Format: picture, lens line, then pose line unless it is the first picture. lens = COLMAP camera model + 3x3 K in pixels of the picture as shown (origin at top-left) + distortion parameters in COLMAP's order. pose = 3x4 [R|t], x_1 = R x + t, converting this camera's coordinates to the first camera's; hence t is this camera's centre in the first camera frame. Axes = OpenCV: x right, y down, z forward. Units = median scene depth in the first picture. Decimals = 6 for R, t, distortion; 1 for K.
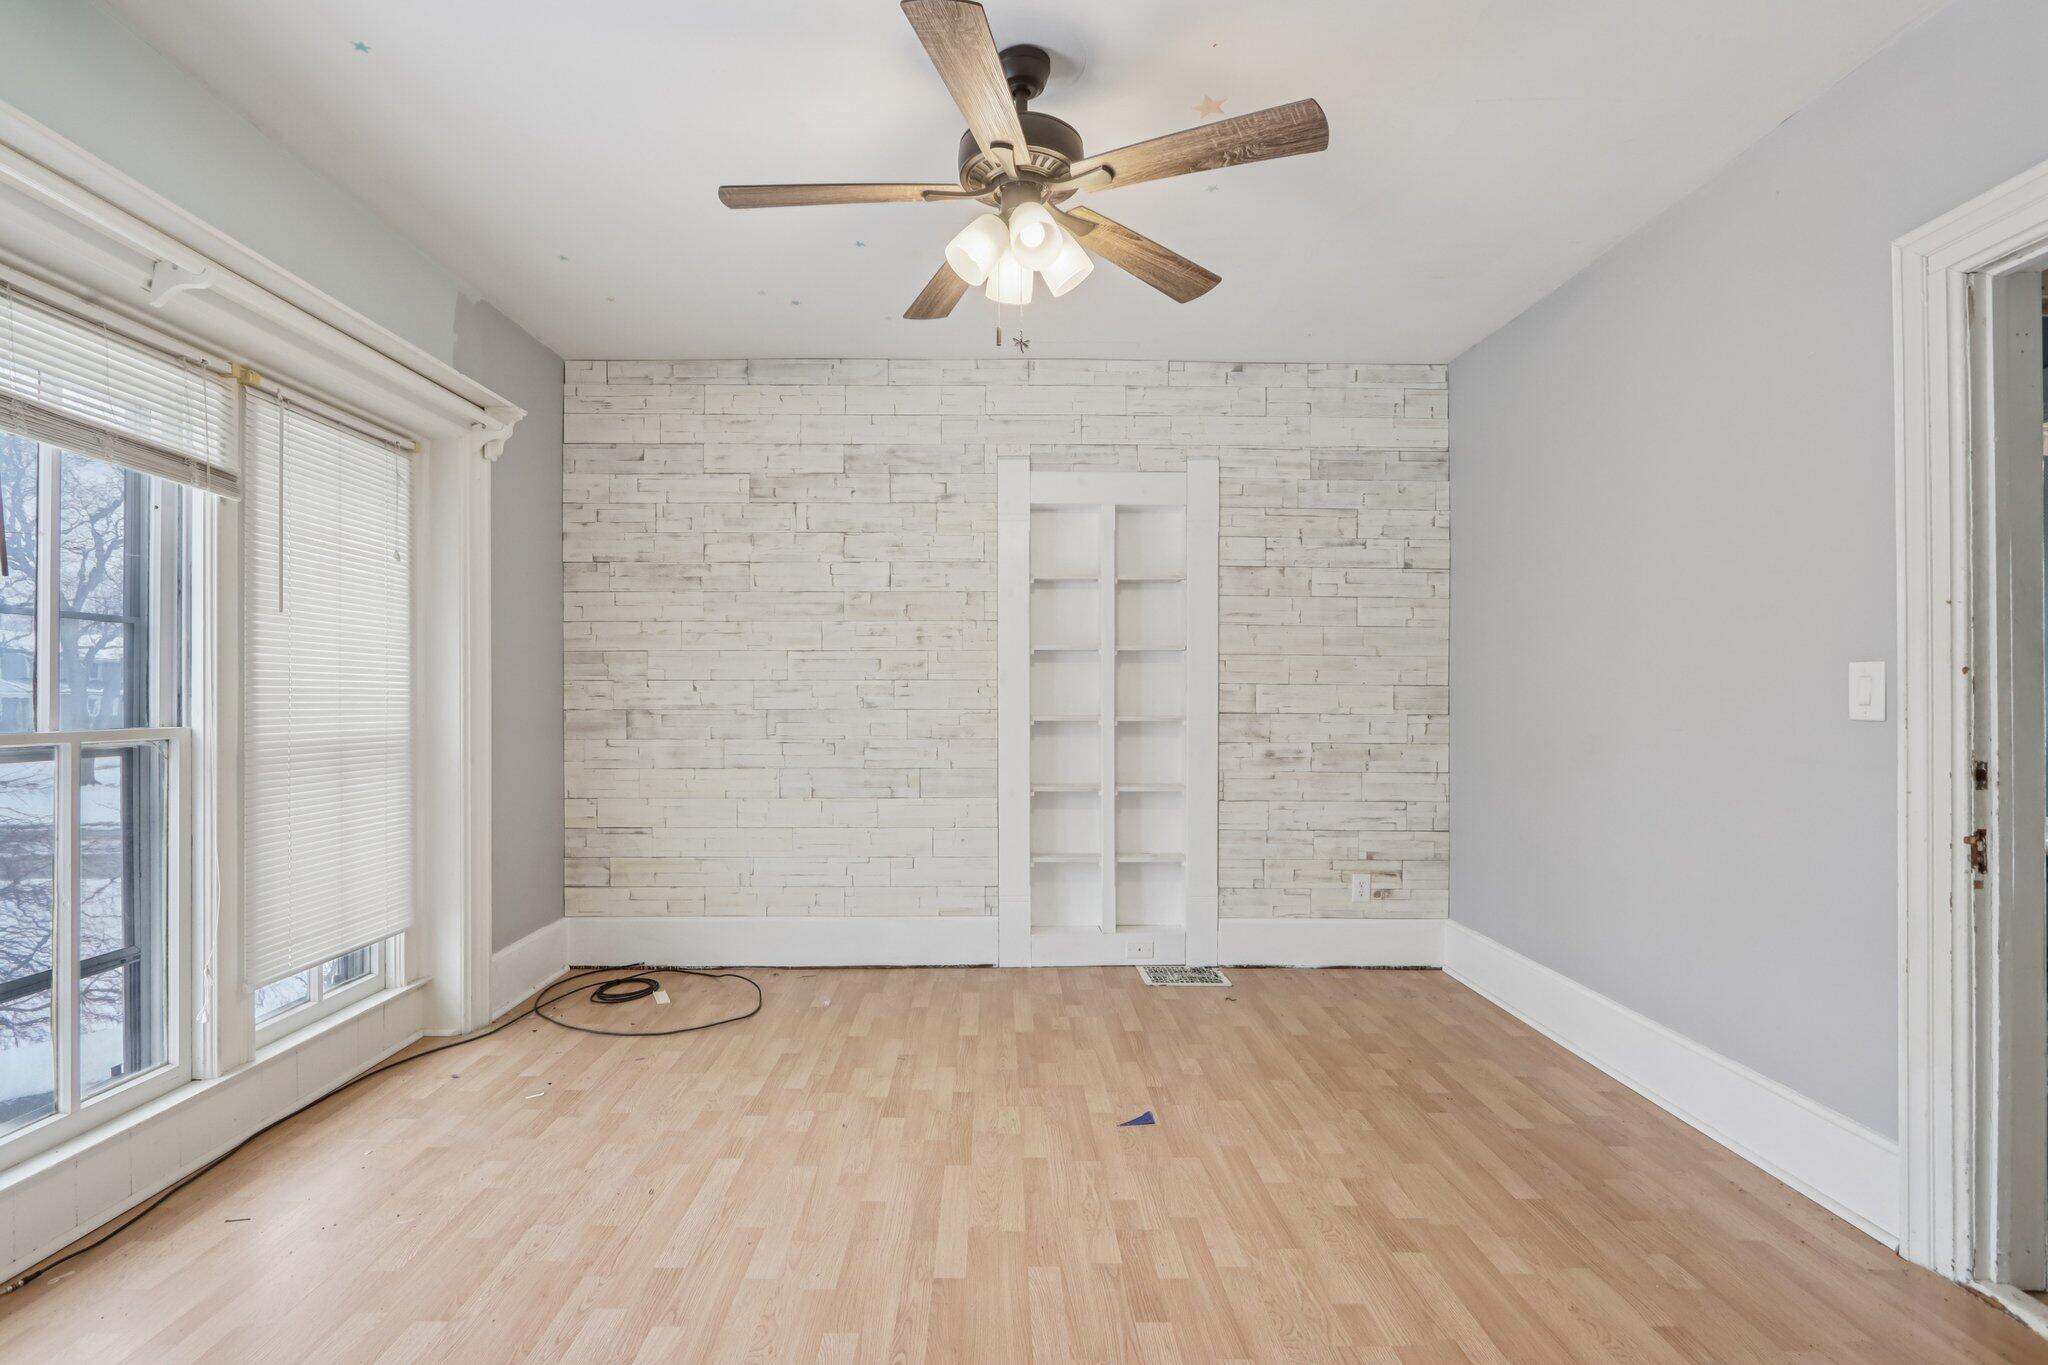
lens RADIAL K [[961.0, 0, 997.2], [0, 961.0, 700.6], [0, 0, 1]] dist [-0.027627, 0.001323]
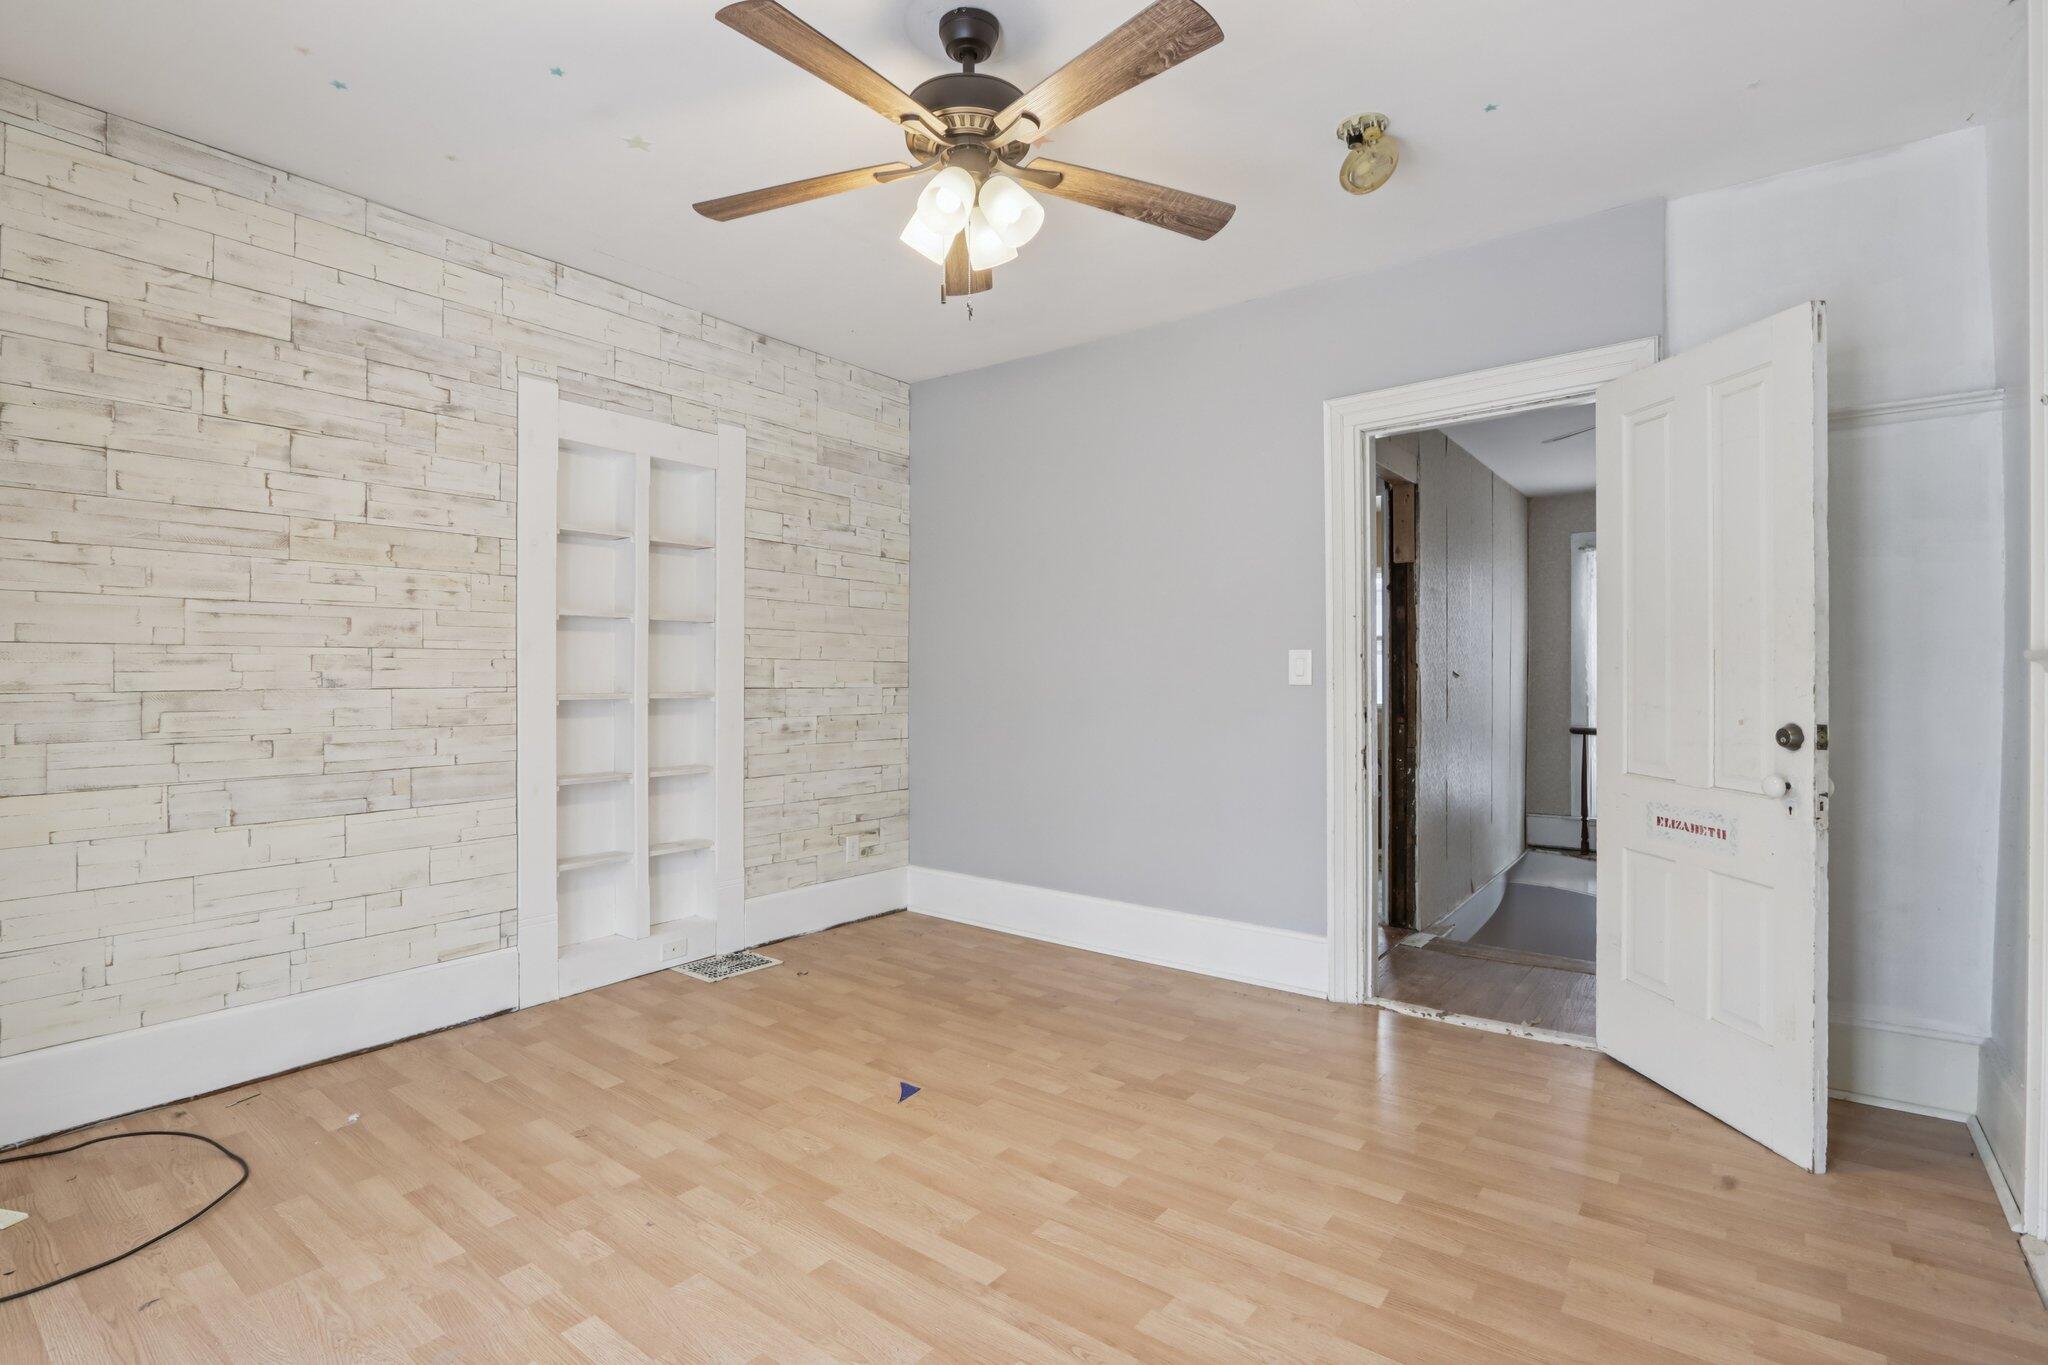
lens RADIAL K [[969.5, 0, 1007.6], [0, 969.5, 671.5], [0, 0, 1]] dist [-0.029856, 0.008557]
pose [[0.619376, 0.001068, 0.785094, -0.375967], [0.004187, 0.999980, -0.004664, 0.001573], [-0.785083, 0.006176, 0.619359, 0.184306]]
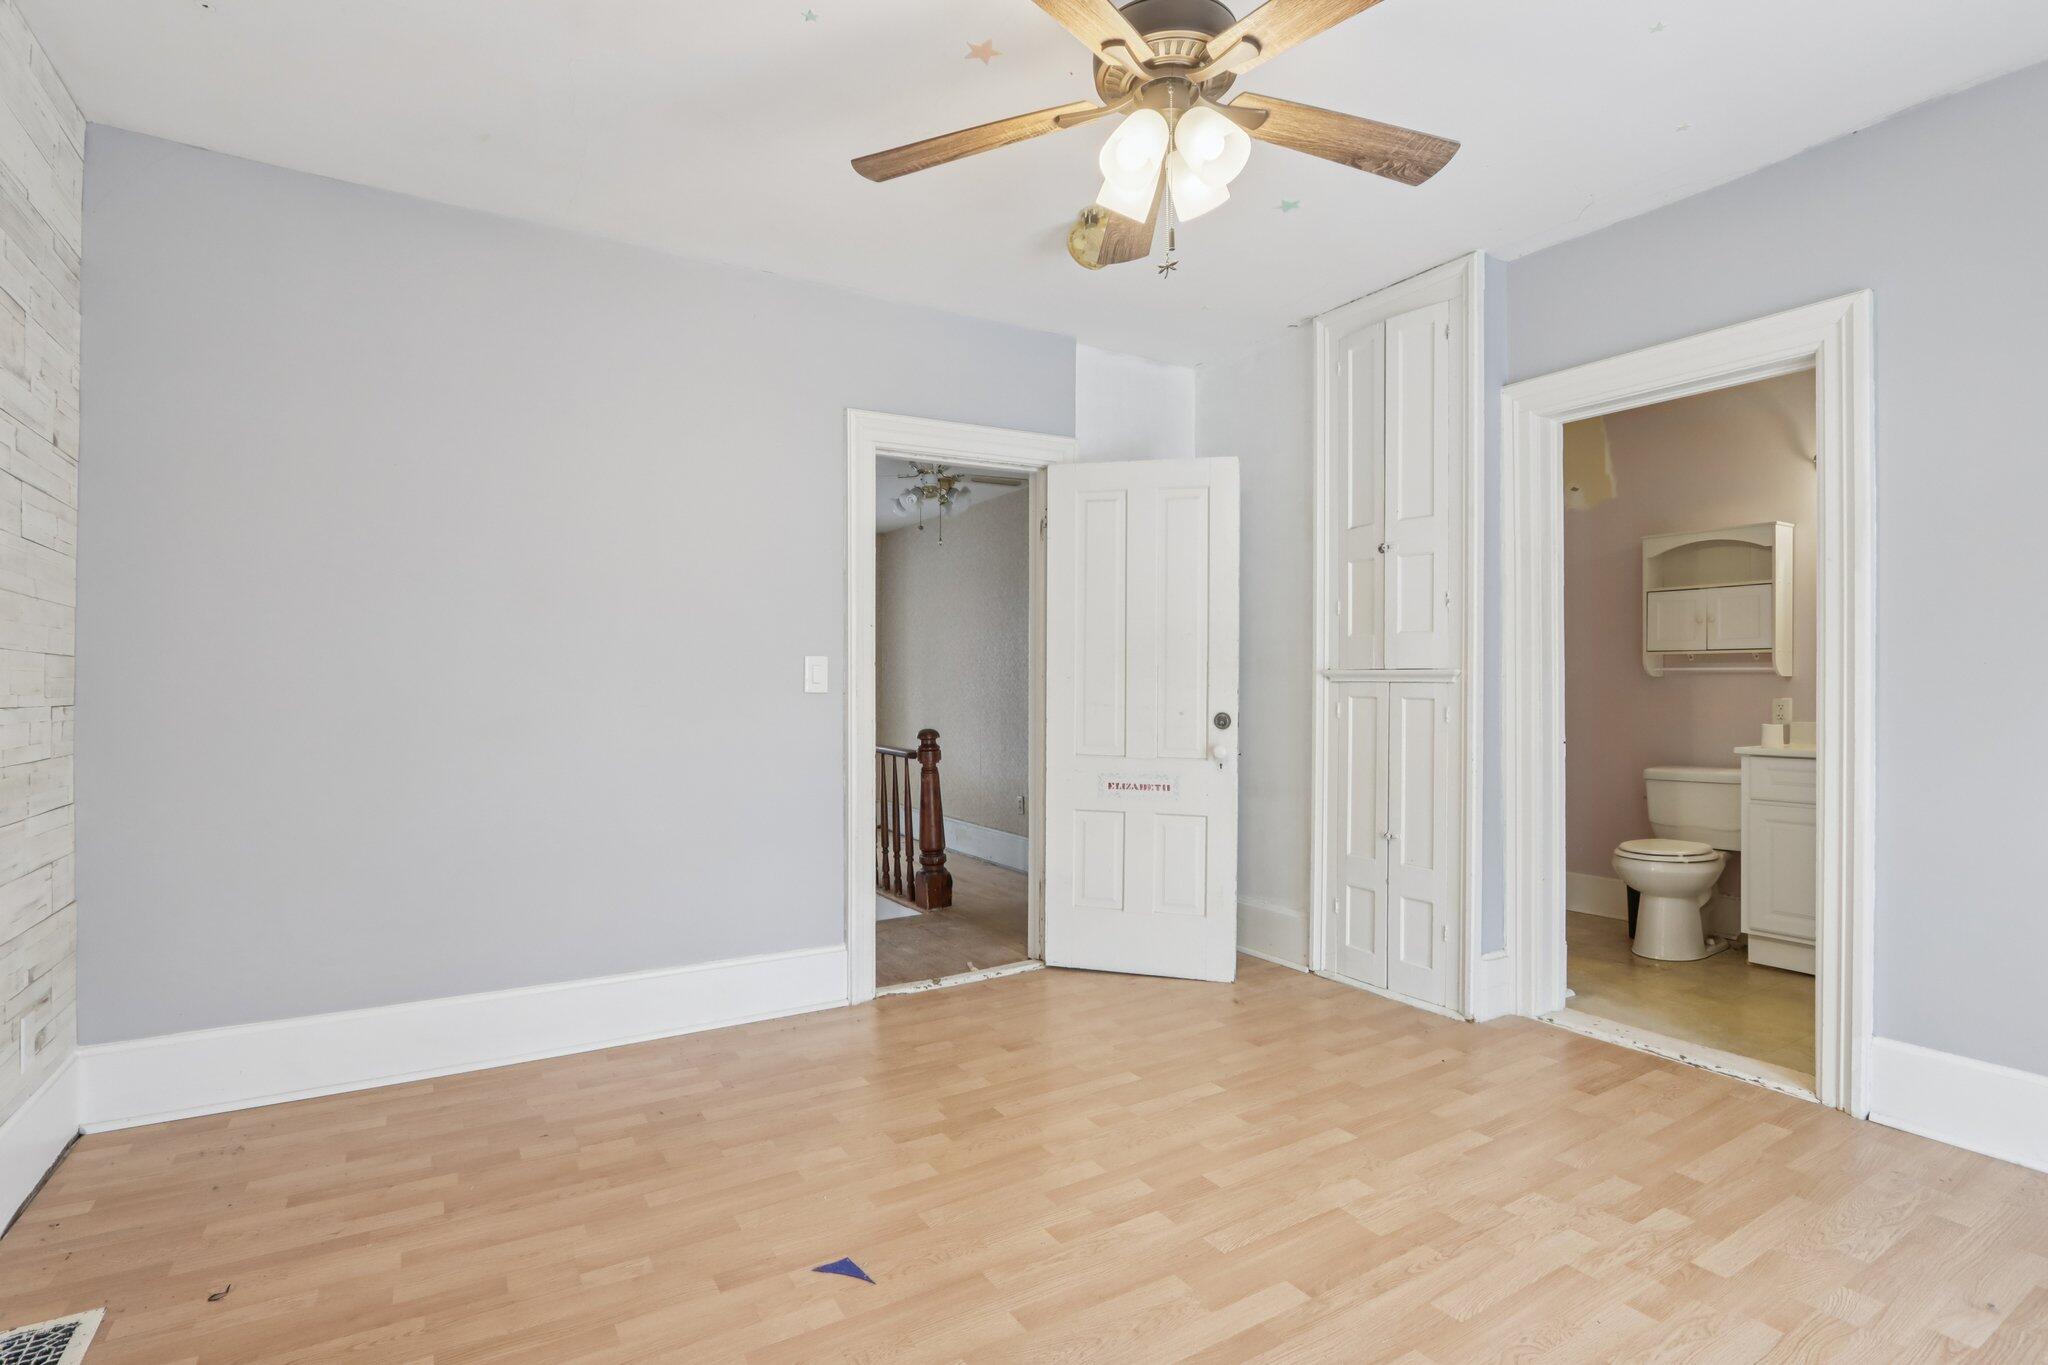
lens RADIAL K [[964.0, 0, 998.8], [0, 964.0, 693.4], [0, 0, 1]] dist [-0.018211, 0.000853]
pose [[-0.507903, -0.008896, 0.861368, -0.333588], [0.002738, 0.999925, 0.011941, 0.001778], [-0.861410, 0.008423, -0.507841, 0.814121]]
